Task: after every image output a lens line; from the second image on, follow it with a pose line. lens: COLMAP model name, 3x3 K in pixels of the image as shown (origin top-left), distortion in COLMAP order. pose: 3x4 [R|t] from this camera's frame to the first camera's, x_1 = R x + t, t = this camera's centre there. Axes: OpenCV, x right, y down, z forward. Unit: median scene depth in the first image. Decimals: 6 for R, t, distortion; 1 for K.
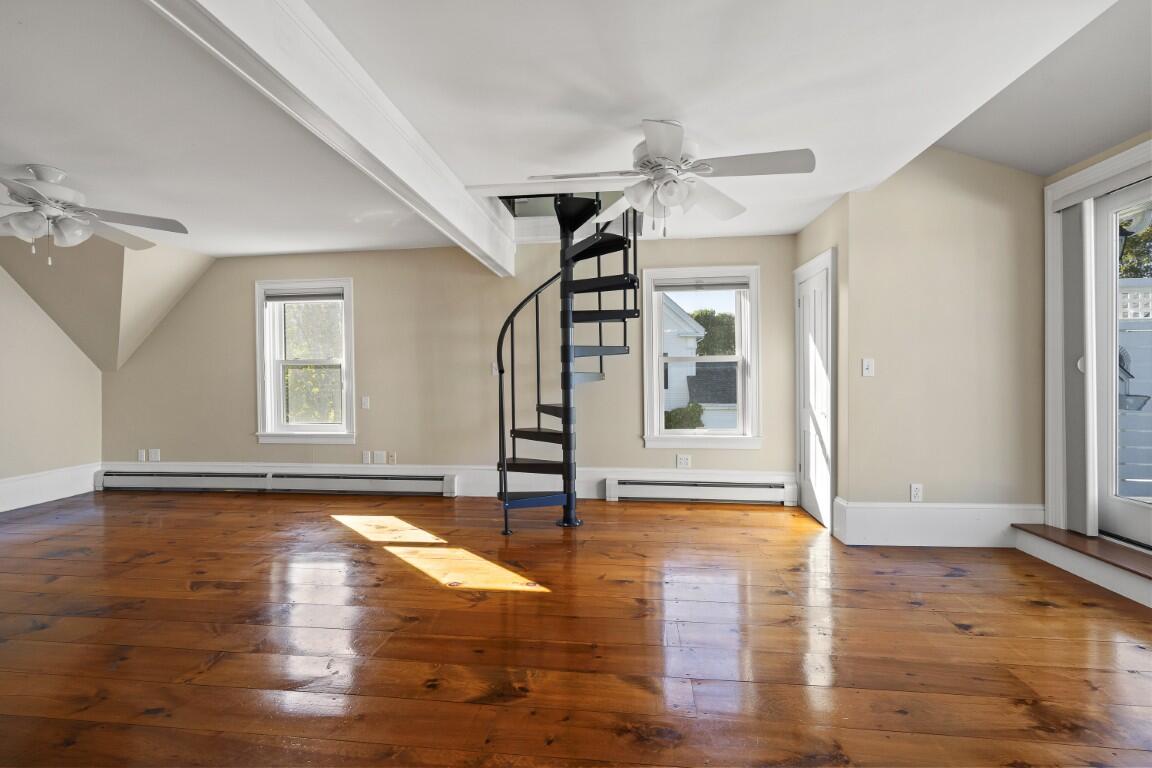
lens RADIAL K [[521.3, 0, 566.2], [0, 521.3, 381.2], [0, 0, 1]] dist [-0.003873, 0.000003]
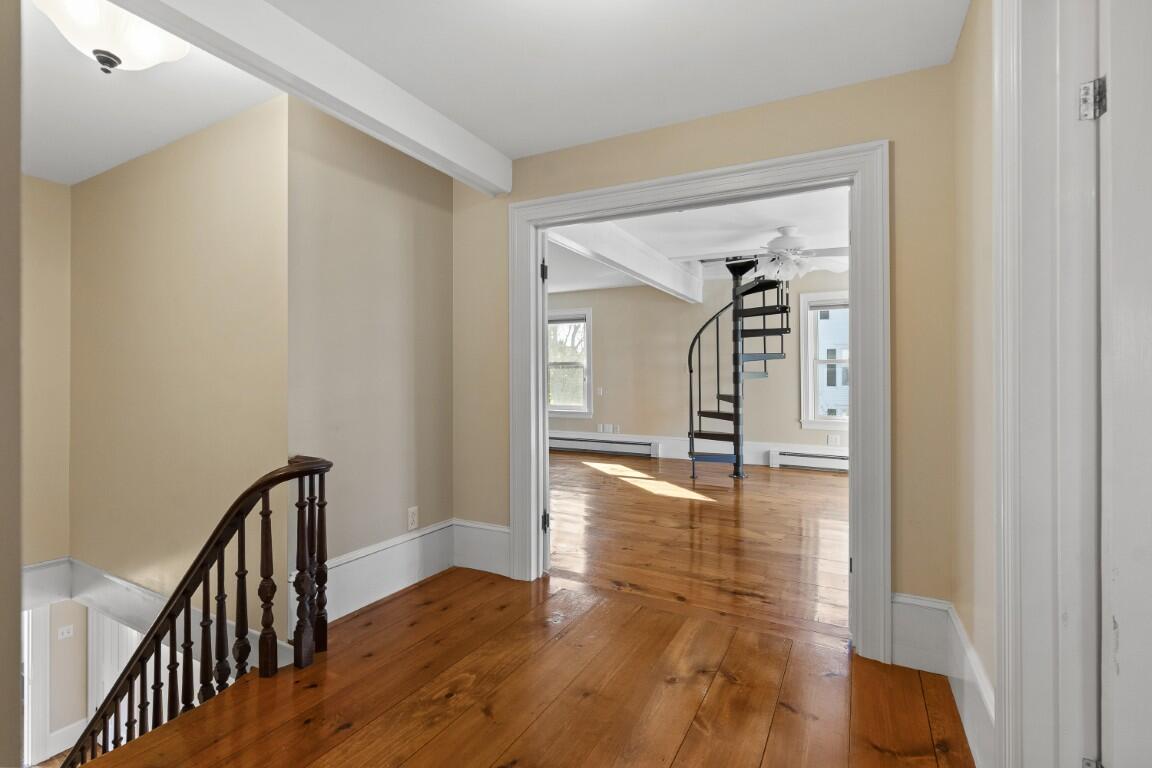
lens RADIAL K [[521.3, 0, 569.8], [0, 521.3, 374.9], [0, 0, 1]] dist [-0.003873, 0.000003]
pose [[0.933811, 0.006451, -0.357708, 0.083194], [-0.008174, 0.999961, -0.003304, -0.000895], [0.357672, 0.006009, 0.933828, -0.508717]]
